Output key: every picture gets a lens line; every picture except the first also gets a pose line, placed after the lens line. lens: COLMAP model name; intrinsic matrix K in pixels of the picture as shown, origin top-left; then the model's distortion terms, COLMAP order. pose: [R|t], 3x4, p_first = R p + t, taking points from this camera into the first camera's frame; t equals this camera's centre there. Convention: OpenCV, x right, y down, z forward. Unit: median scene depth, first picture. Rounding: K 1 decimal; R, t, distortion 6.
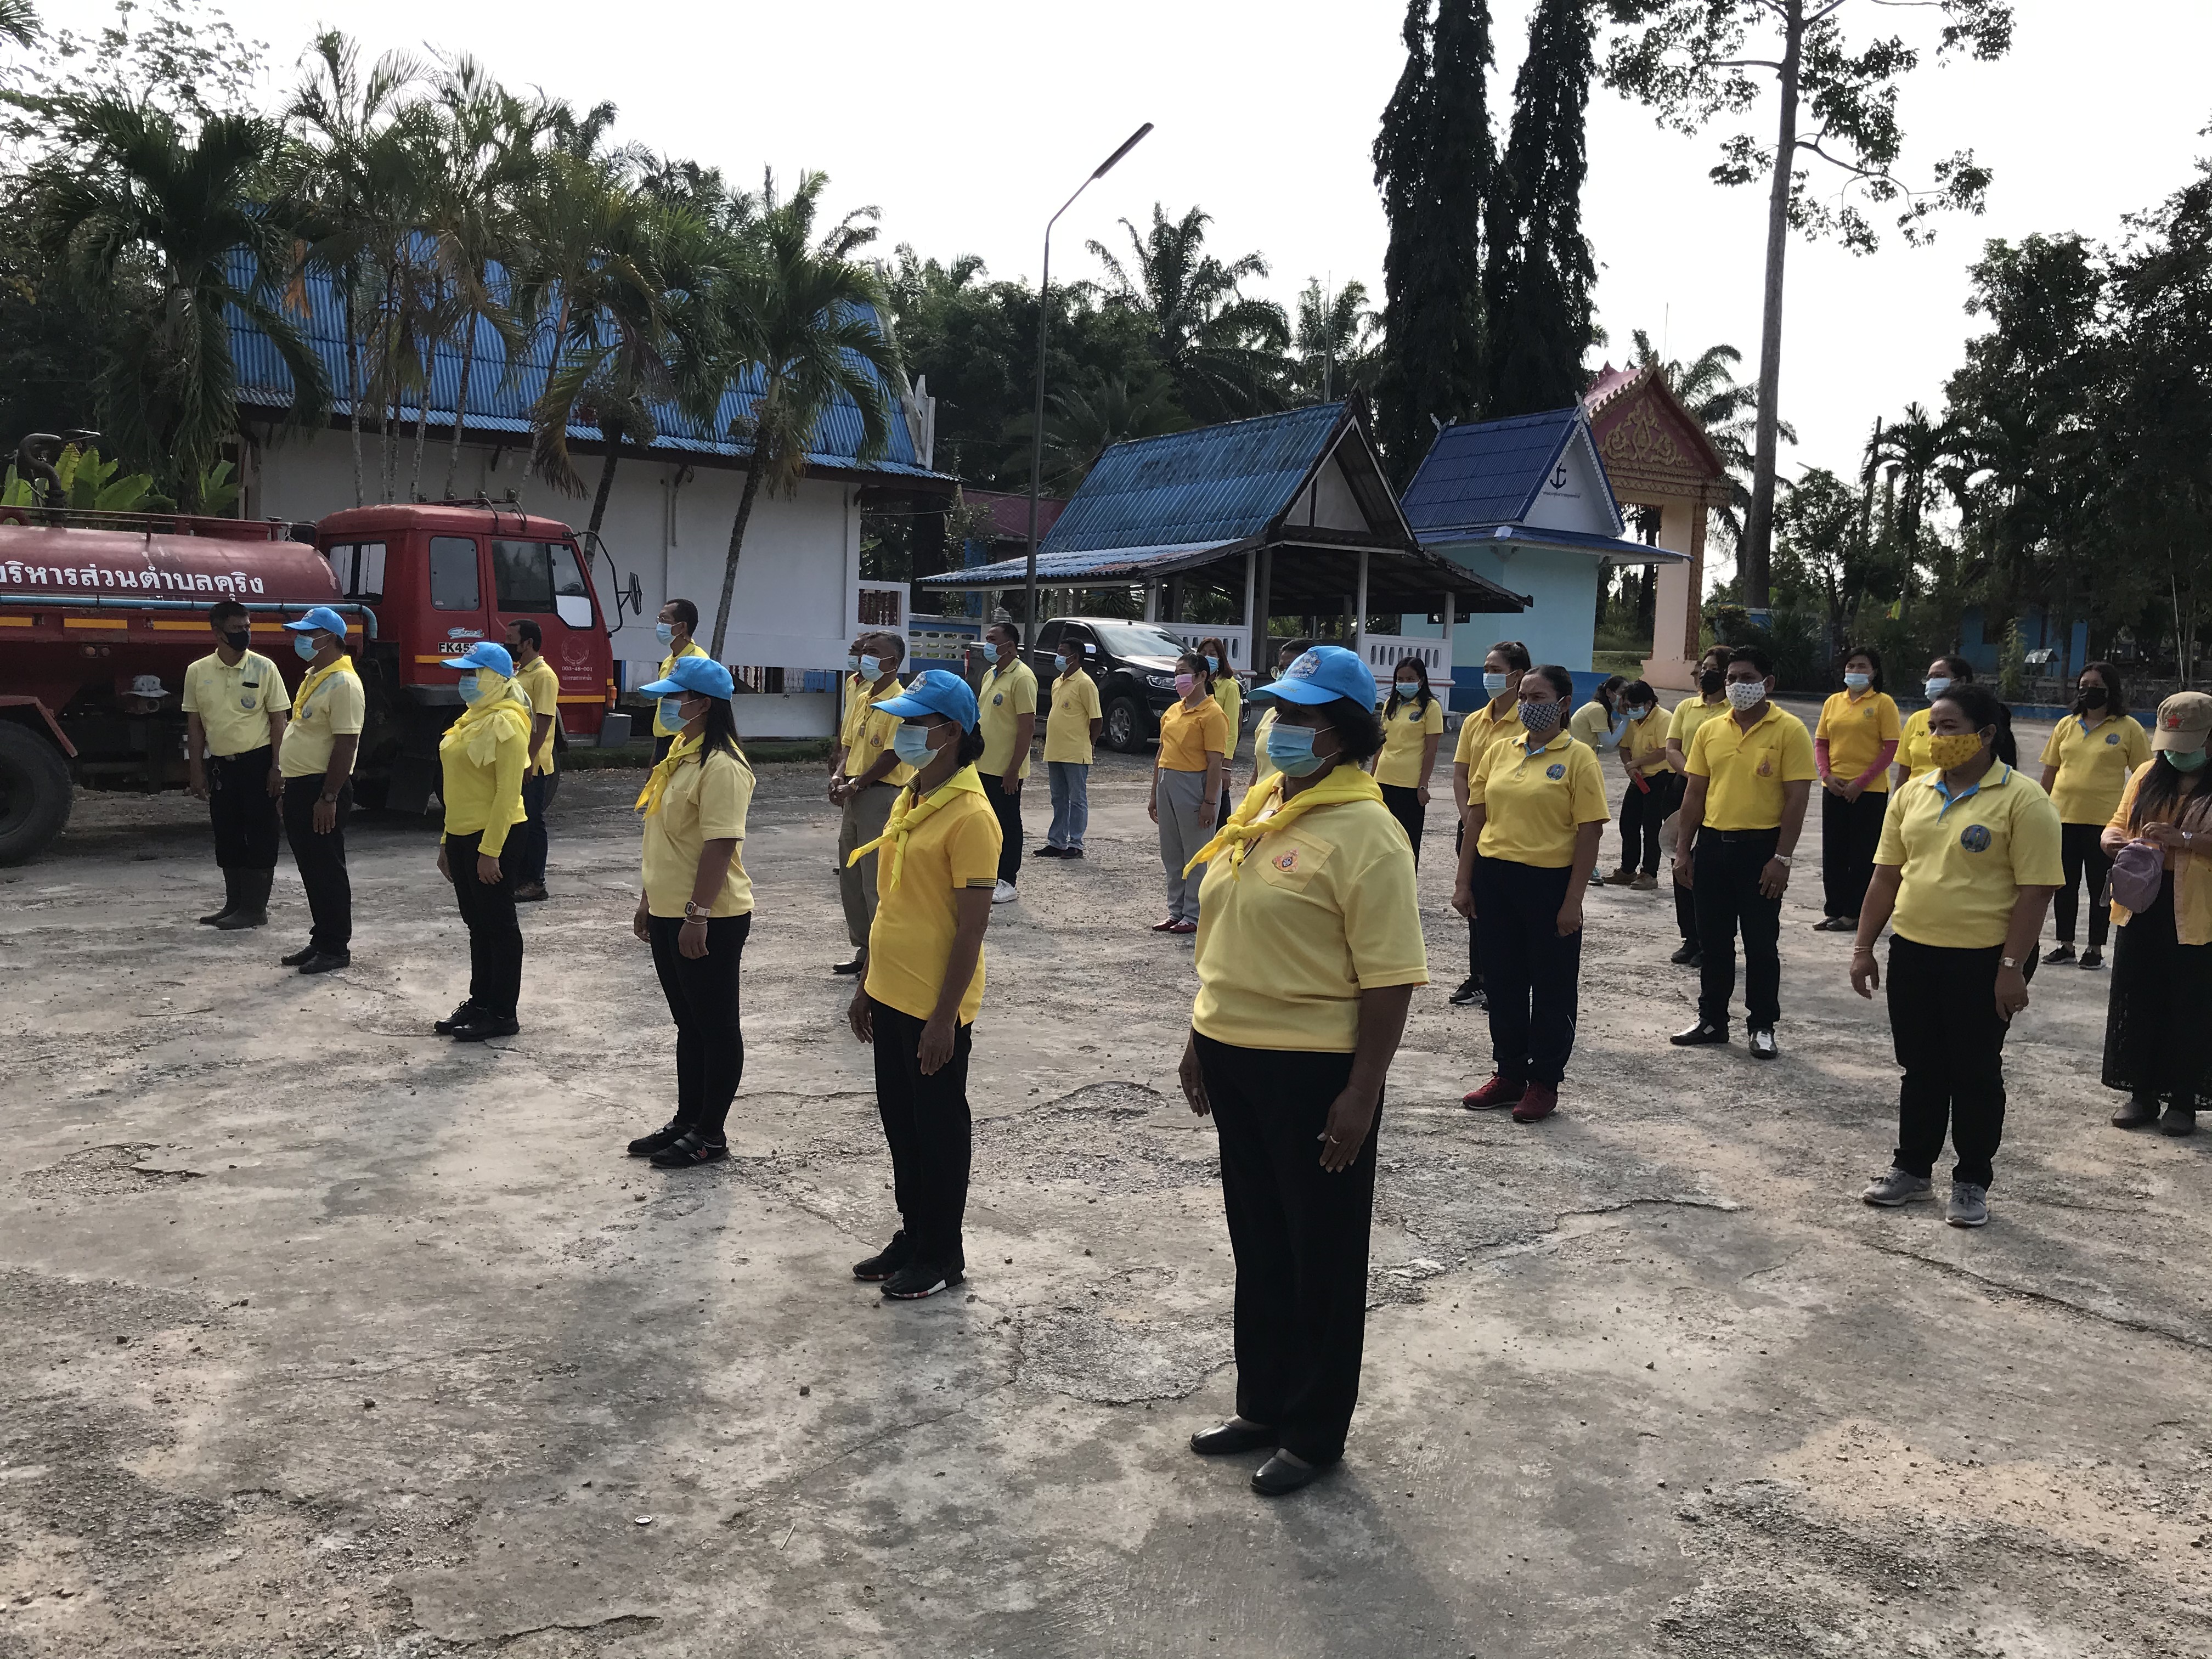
lens RADIAL K [[1833.6, 0, 1106.0], [0, 1833.6, 829.5], [0, 0, 1]] dist [0.012695, -0.005152]
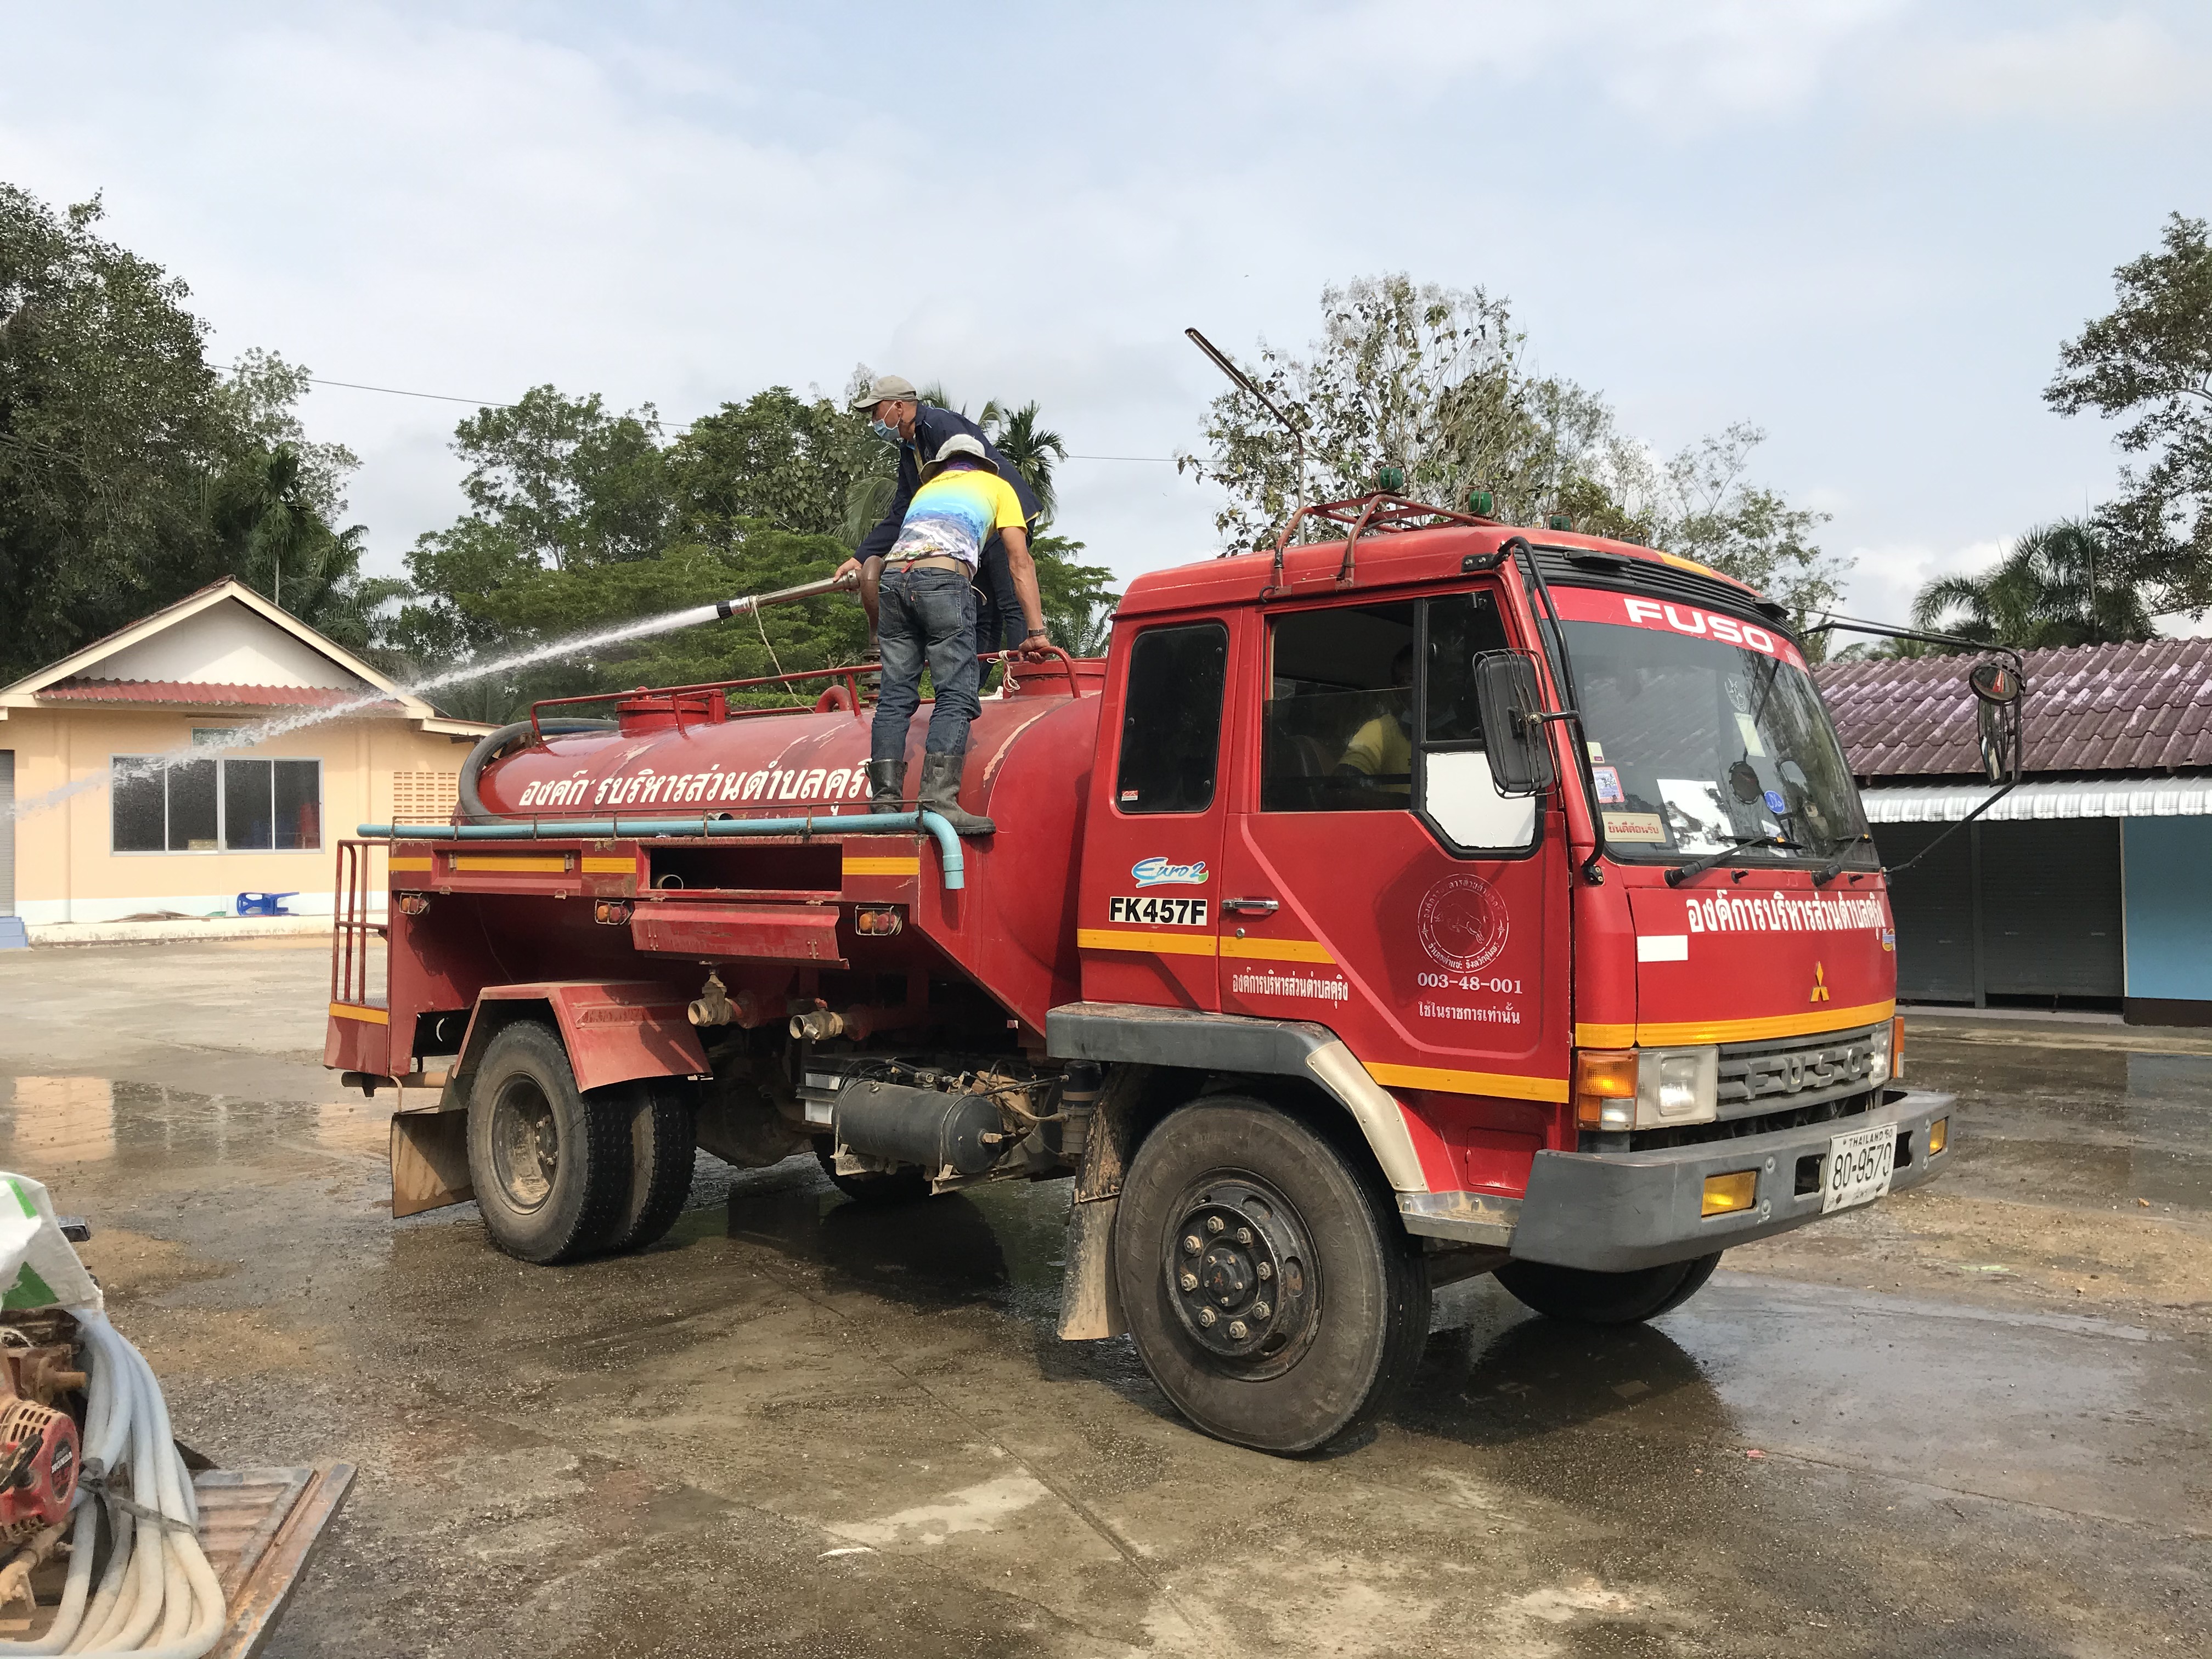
lens RADIAL K [[1800.8, 0, 1106.3], [0, 1800.8, 856.1], [0, 0, 1]] dist [0.029346, -0.067552]
pose [[-0.021980, -0.030386, -0.999297, 0.009893], [-0.108716, 0.993683, -0.027824, -0.071317], [0.993830, 0.108028, -0.025144, 0.718454]]
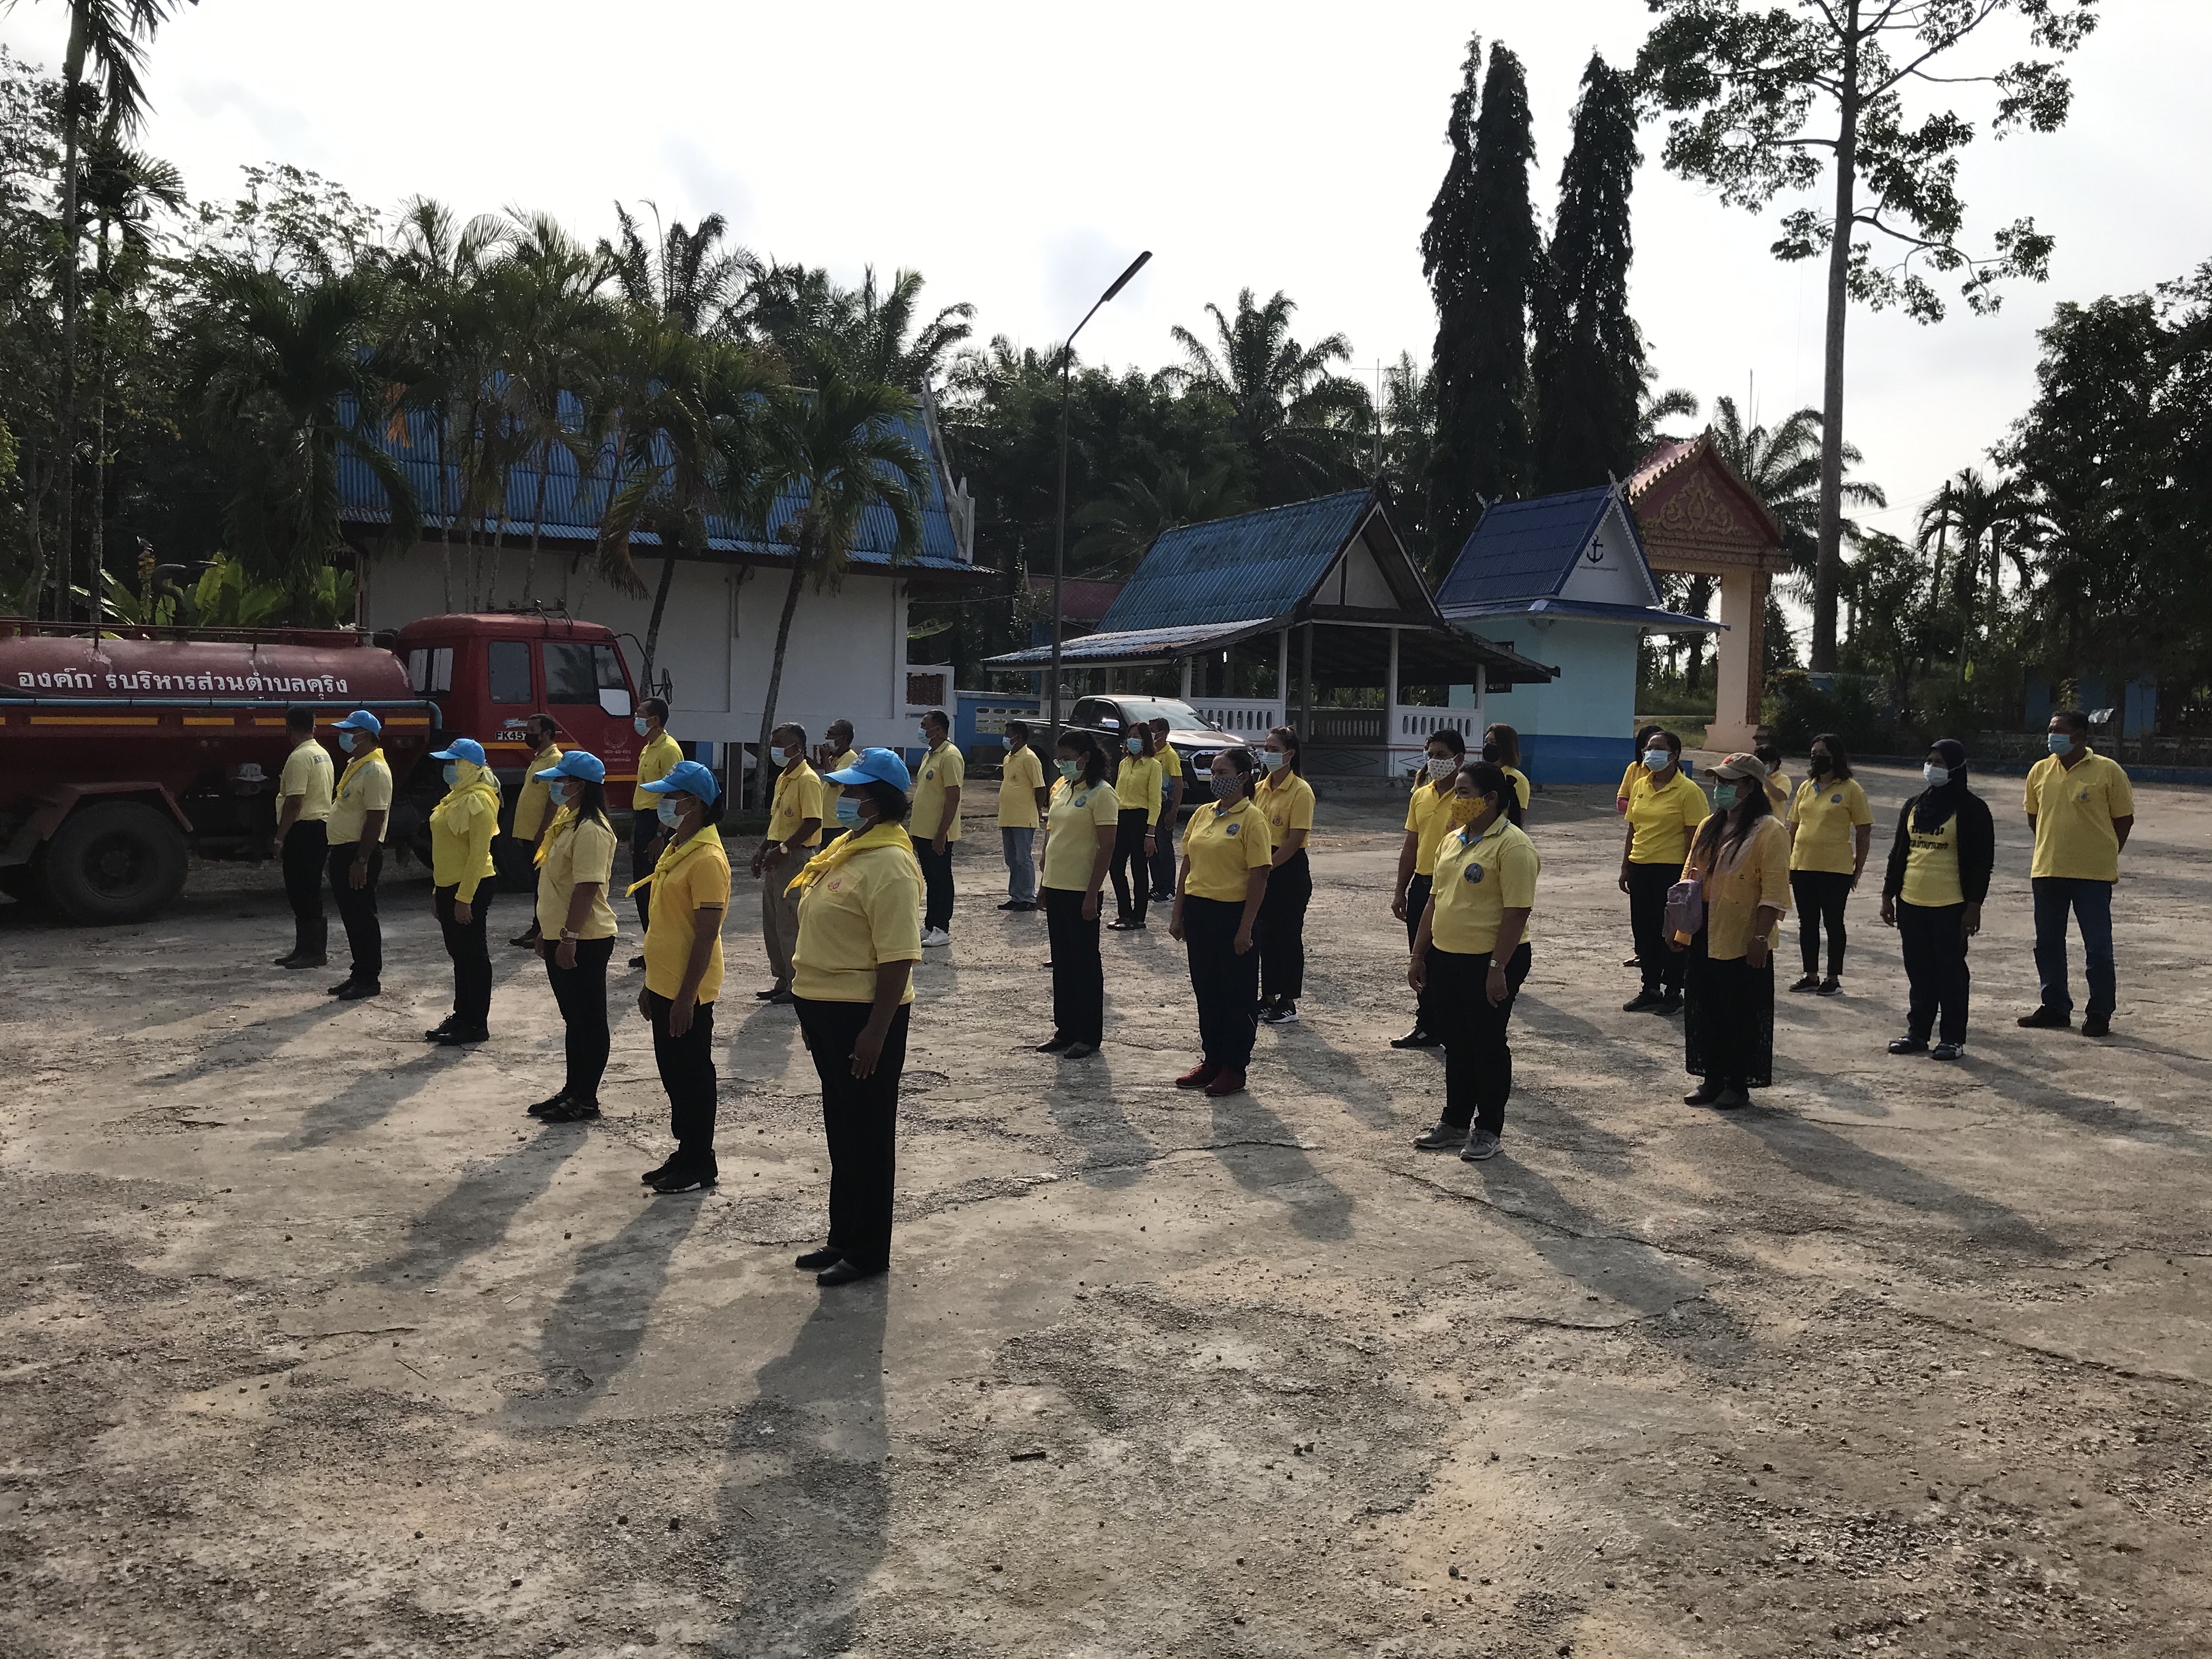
lens RADIAL K [[1807.3, 0, 1081.8], [0, 1807.3, 836.0], [0, 0, 1]] dist [0.012919, -0.007179]
pose [[0.997251, -0.009861, -0.073436, 0.065003], [0.007351, 0.999382, -0.034367, 0.004822], [0.073729, 0.033733, 0.996708, -0.083169]]
